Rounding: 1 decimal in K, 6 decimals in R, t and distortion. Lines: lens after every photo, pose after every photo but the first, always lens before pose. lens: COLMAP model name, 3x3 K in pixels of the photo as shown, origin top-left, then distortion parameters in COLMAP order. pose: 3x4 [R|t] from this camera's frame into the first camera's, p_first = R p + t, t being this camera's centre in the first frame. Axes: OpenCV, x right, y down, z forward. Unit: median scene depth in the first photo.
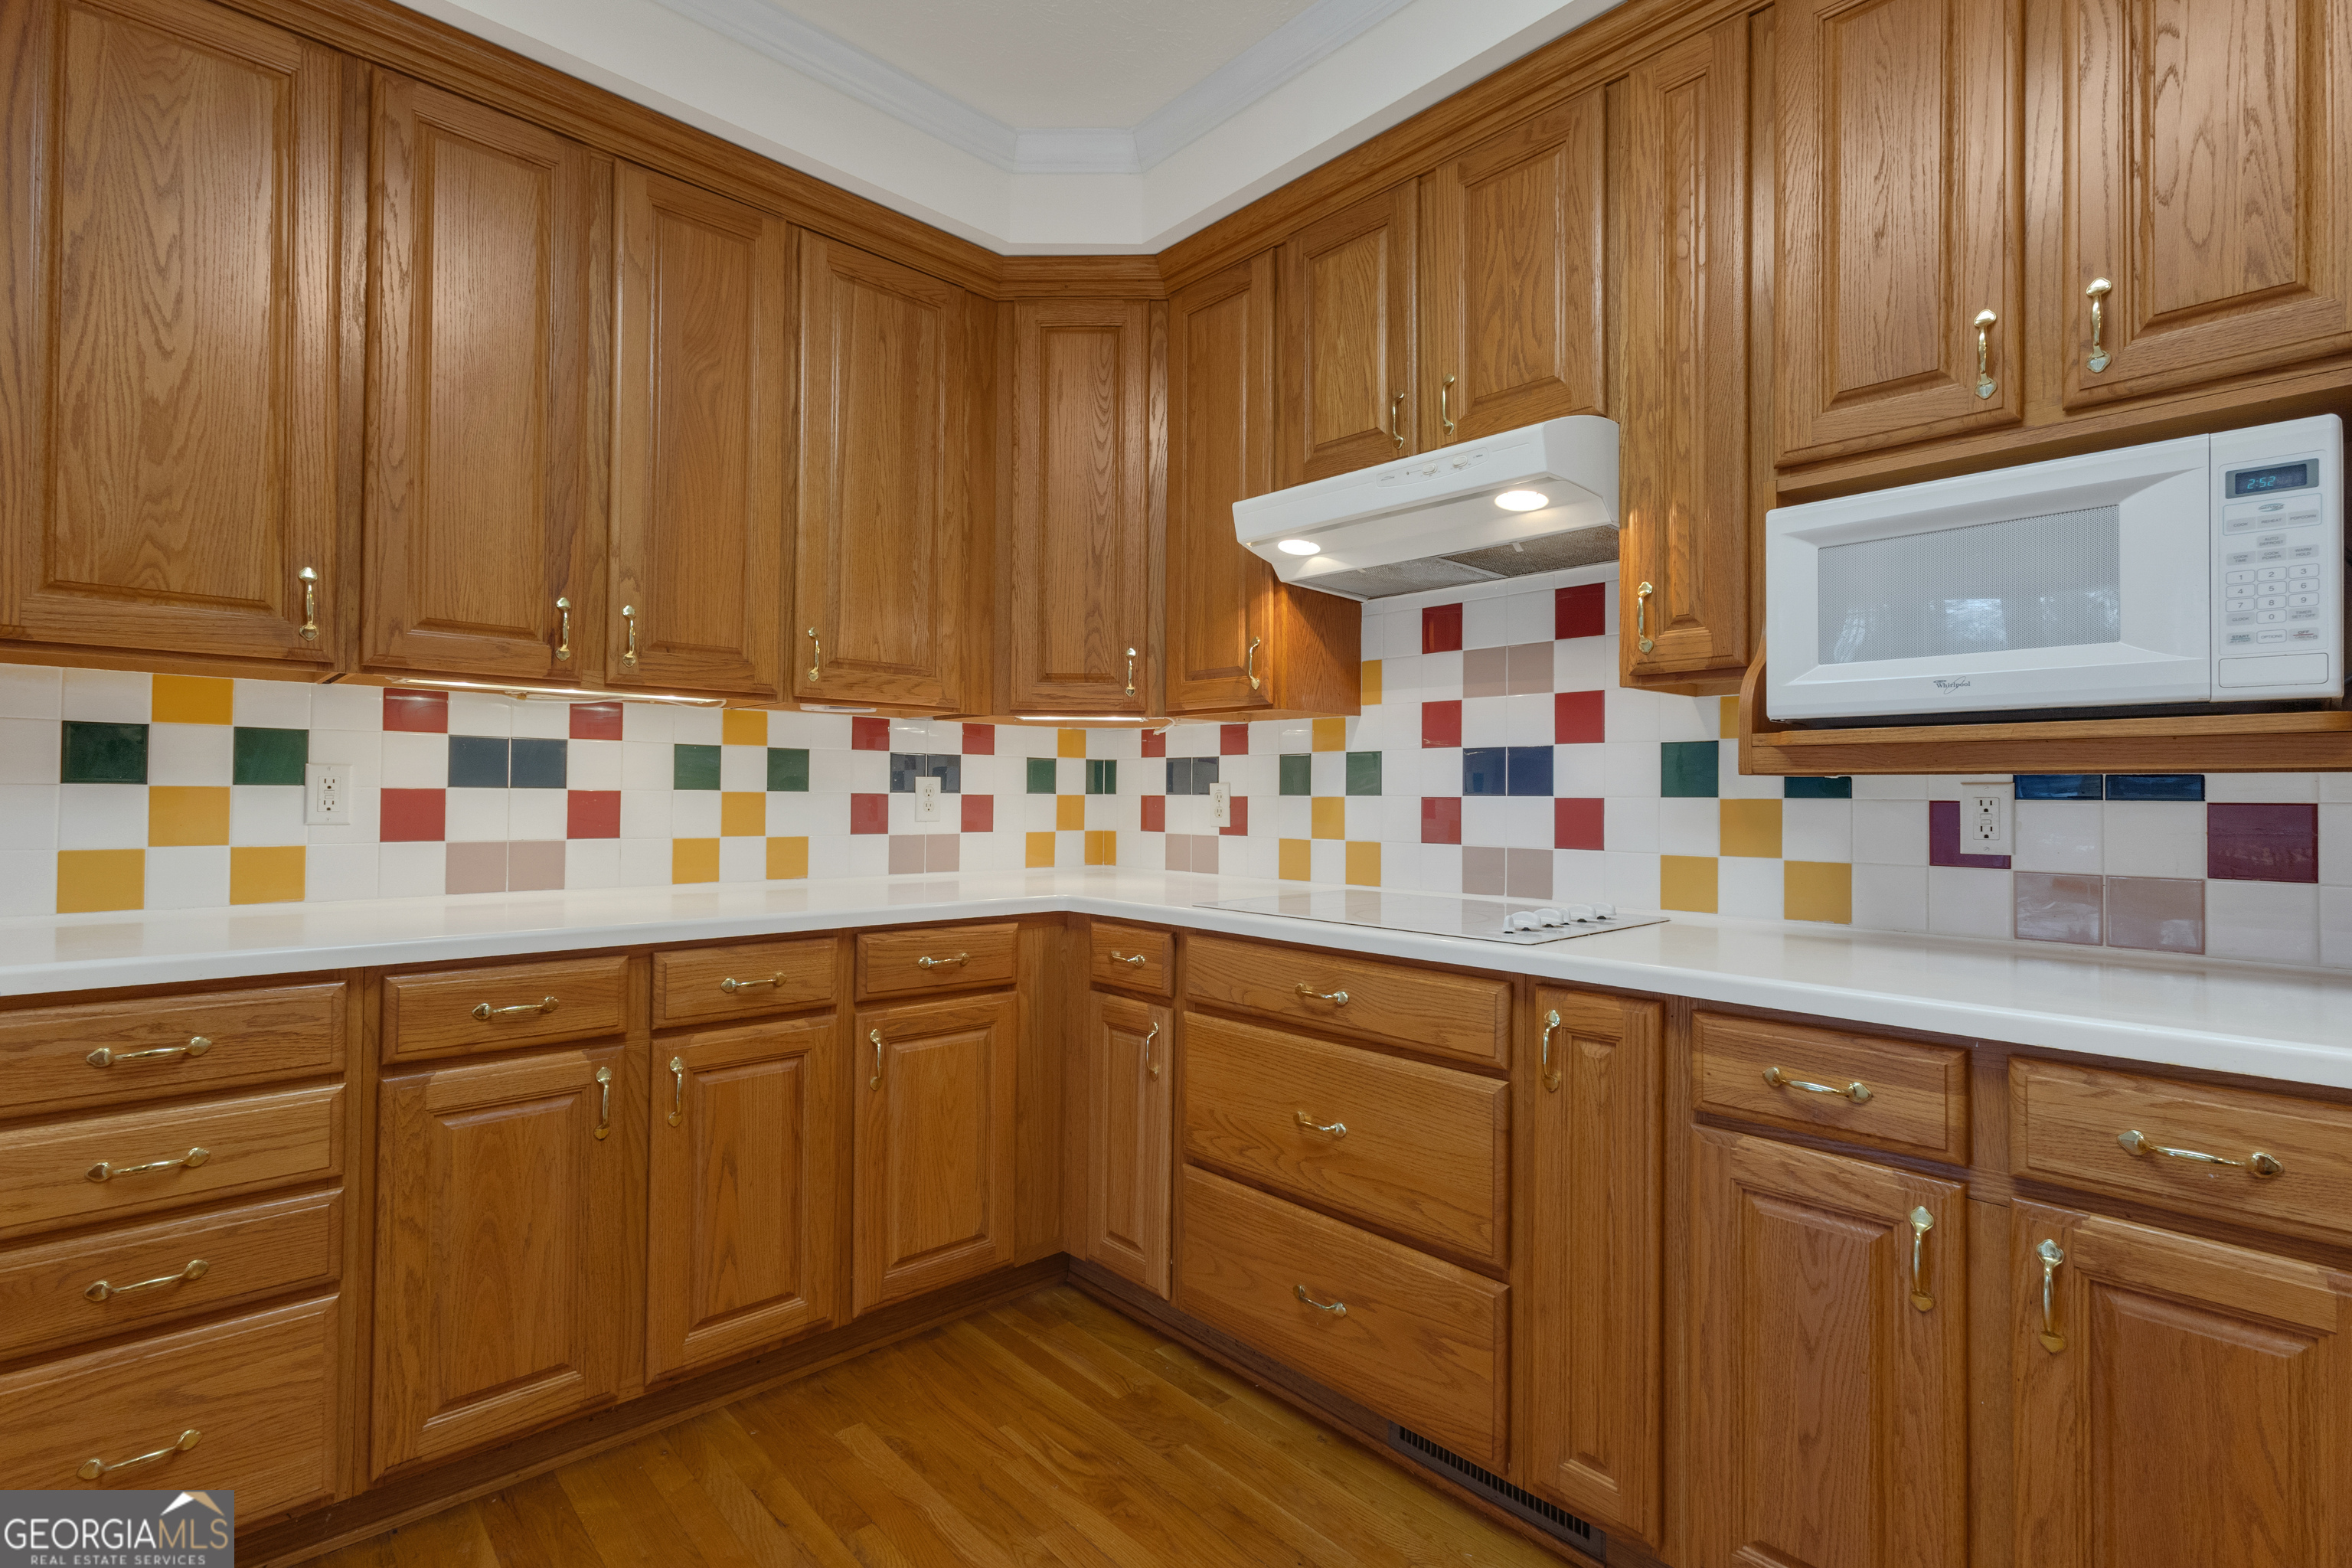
lens RADIAL K [[1072.5, 0, 1176.0], [0, 1072.5, 784.0], [0, 0, 1]] dist [-0.003358, 0.001325]
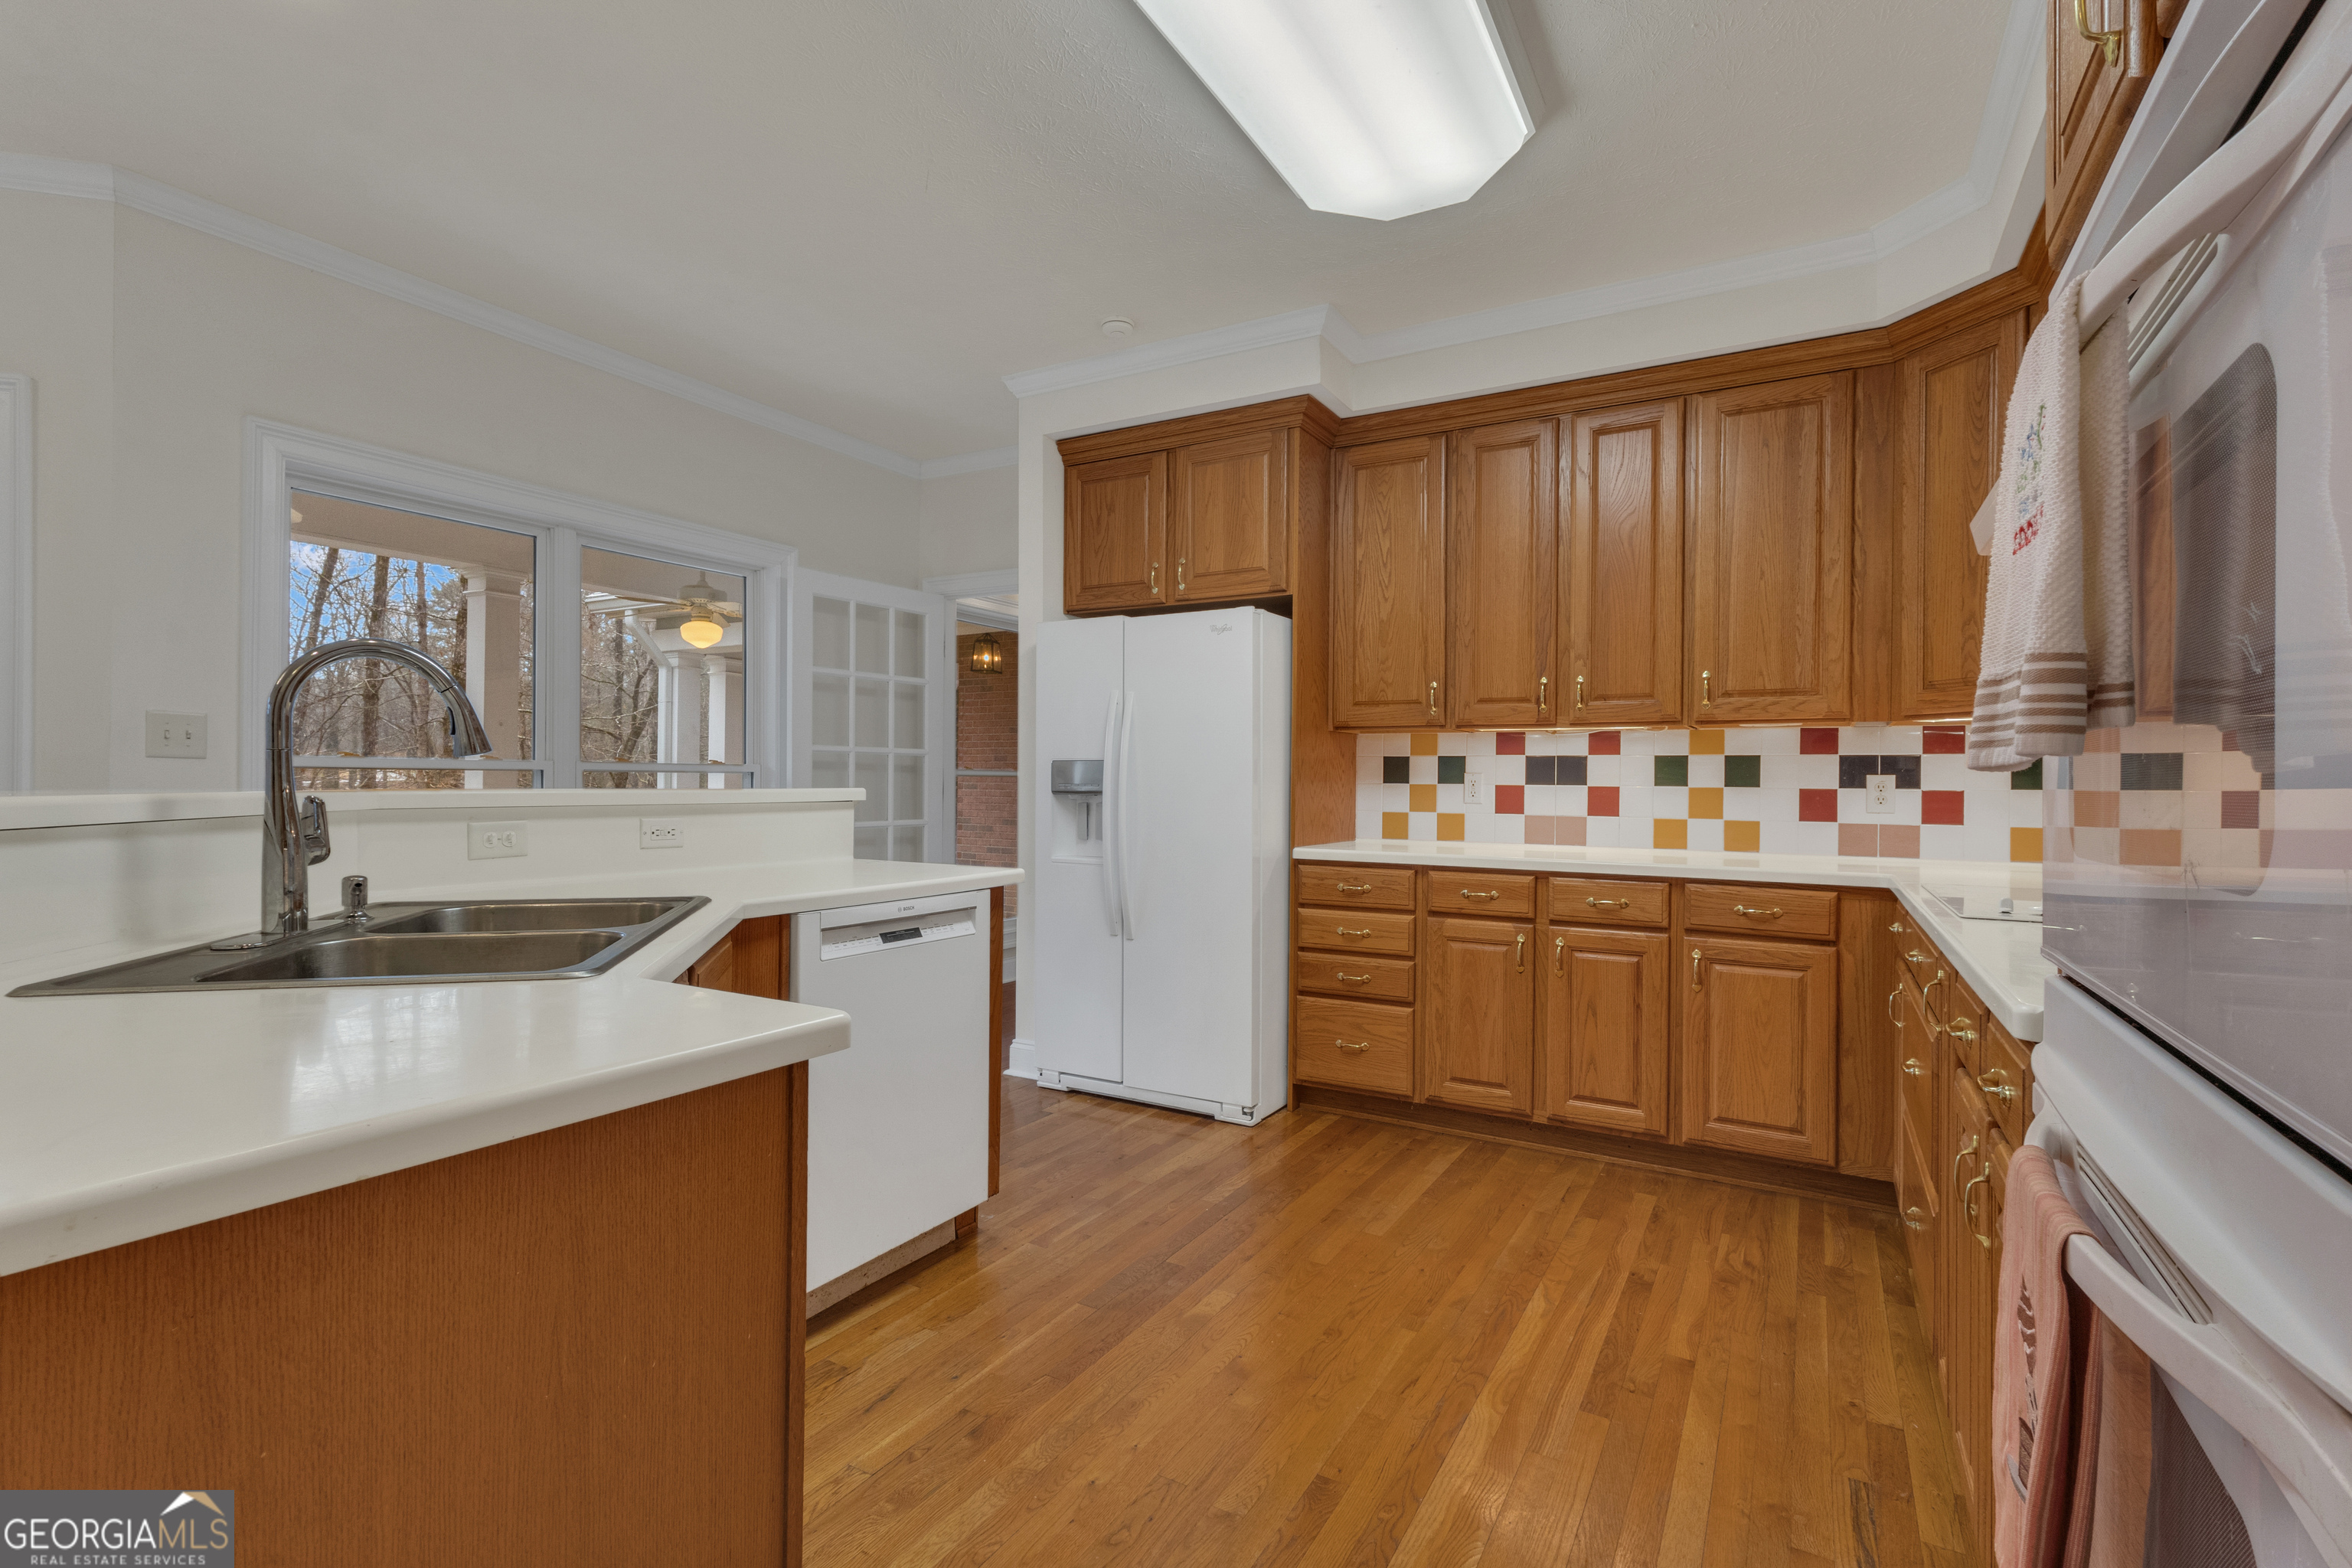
lens RADIAL K [[1072.5, 0, 1176.0], [0, 1072.5, 784.0], [0, 0, 1]] dist [-0.003358, 0.001325]
pose [[0.293604, -0.003519, -0.955921, 0.929032], [0.003734, 0.999990, -0.002534, 0.004968], [0.955920, -0.002825, 0.293614, -0.104373]]
